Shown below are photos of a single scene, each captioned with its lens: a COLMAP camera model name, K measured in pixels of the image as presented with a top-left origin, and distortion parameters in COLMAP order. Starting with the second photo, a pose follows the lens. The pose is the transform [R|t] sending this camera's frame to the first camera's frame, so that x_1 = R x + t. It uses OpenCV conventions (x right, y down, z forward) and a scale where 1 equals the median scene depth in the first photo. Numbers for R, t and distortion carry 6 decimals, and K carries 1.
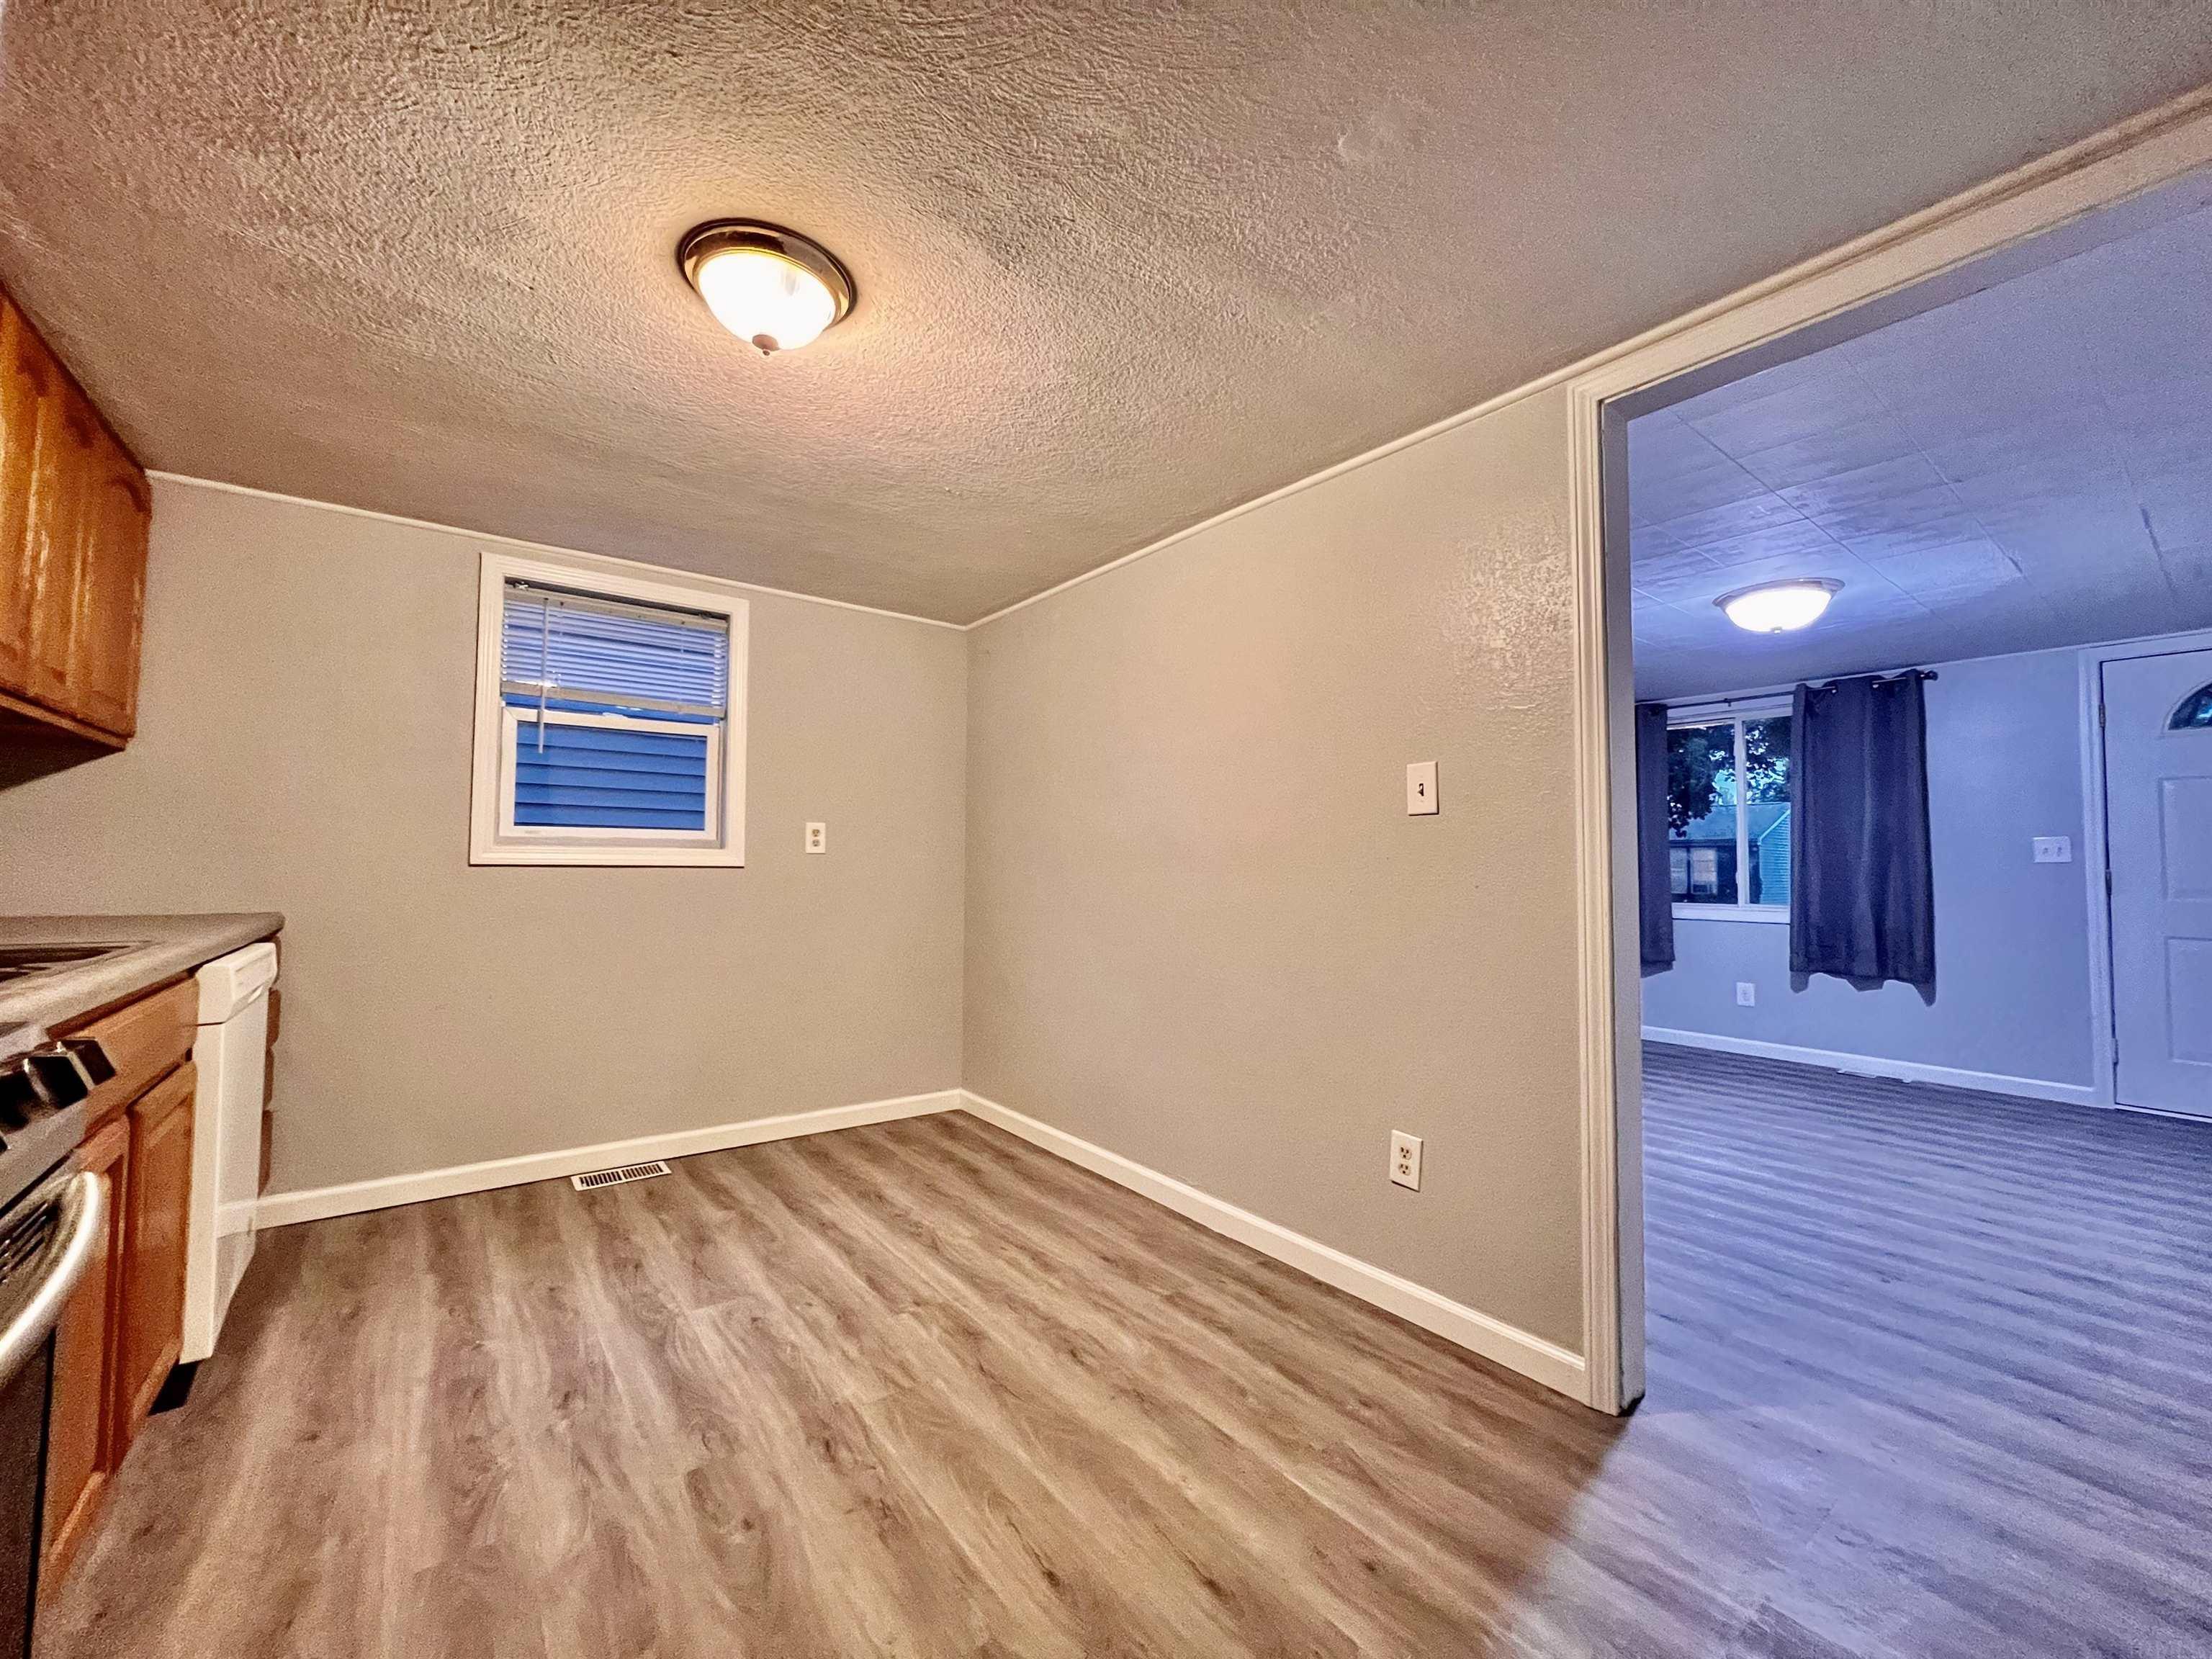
lens RADIAL K [[898.2, 0, 1106.0], [0, 898.2, 829.5], [0, 0, 1]] dist [0.006685, 0.000342]
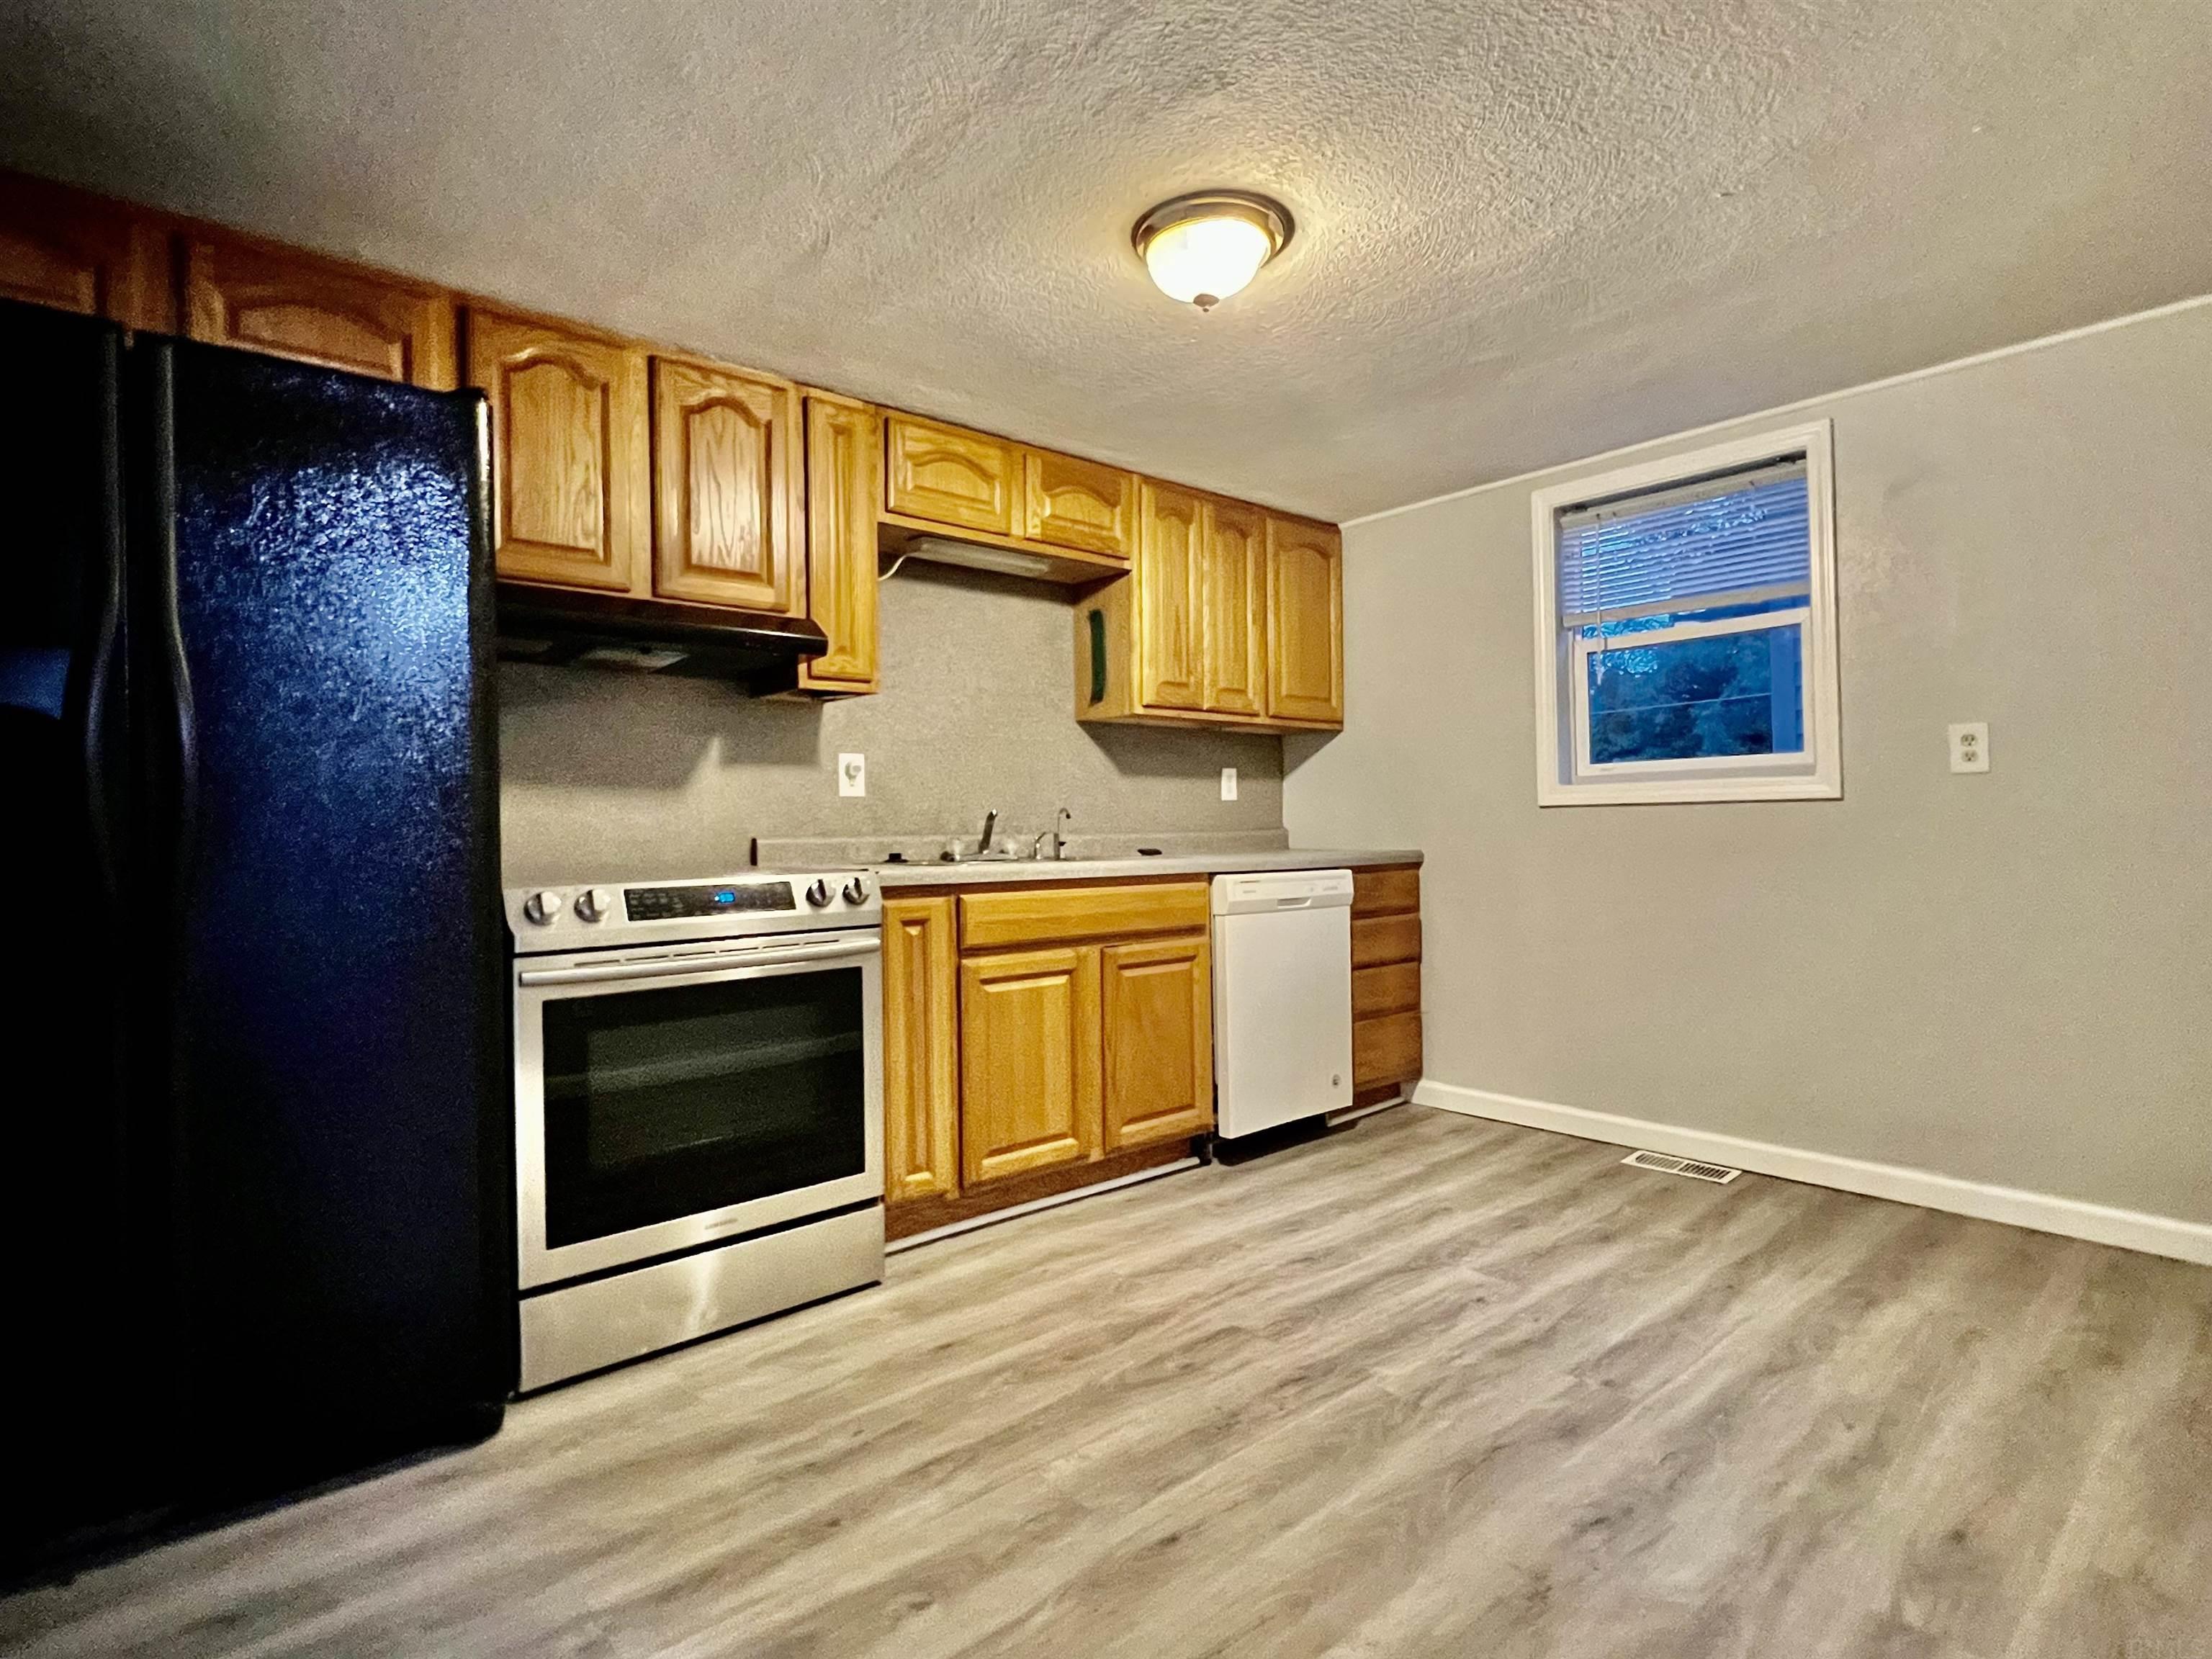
lens RADIAL K [[1119.6, 0, 1076.6], [0, 1119.6, 832.9], [0, 0, 1]] dist [-0.002506, -0.001511]
pose [[0.049425, -0.009282, -0.998735, 0.658752], [0.054614, 0.998486, -0.006577, 0.061751], [0.997284, -0.054220, 0.049857, 0.534070]]
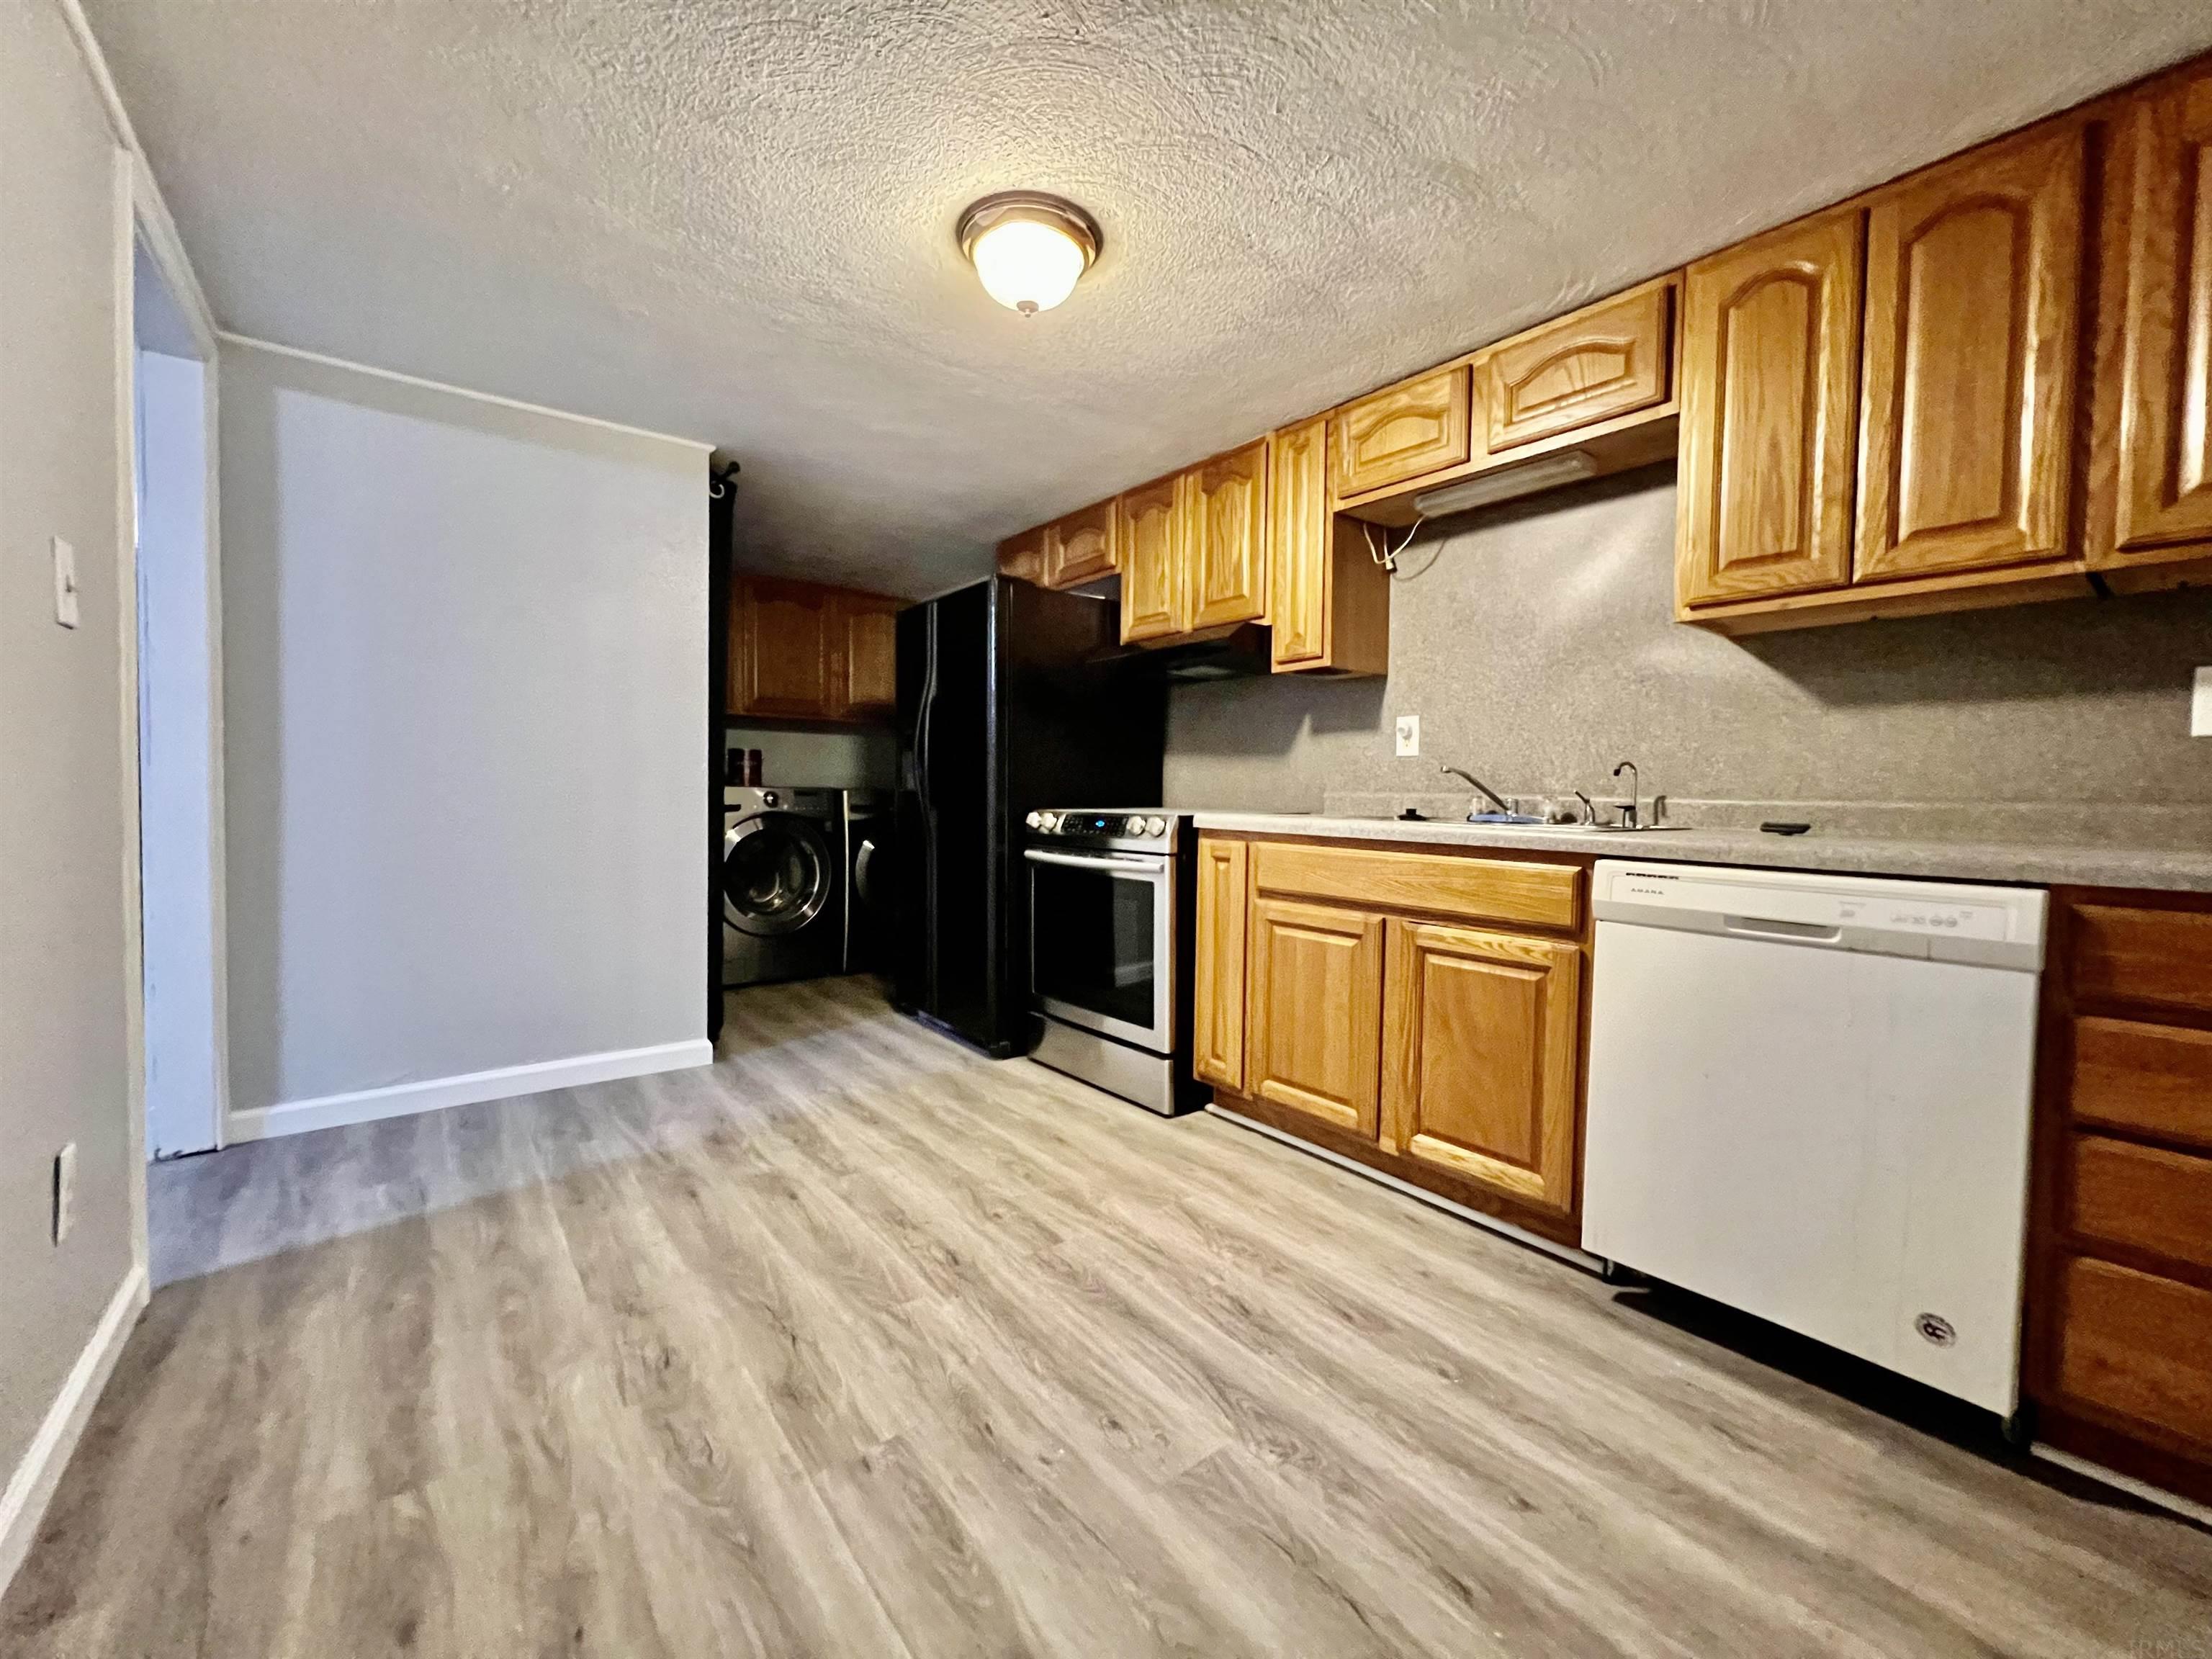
lens RADIAL K [[872.9, 0, 1106.0], [0, 872.9, 829.5], [0, 0, 1]] dist [-0.001856, -0.000078]
pose [[-0.999403, -0.023943, -0.024908, -0.334339], [-0.024053, 0.999702, 0.004154, 0.098447], [0.024801, 0.004751, -0.999681, 1.531670]]
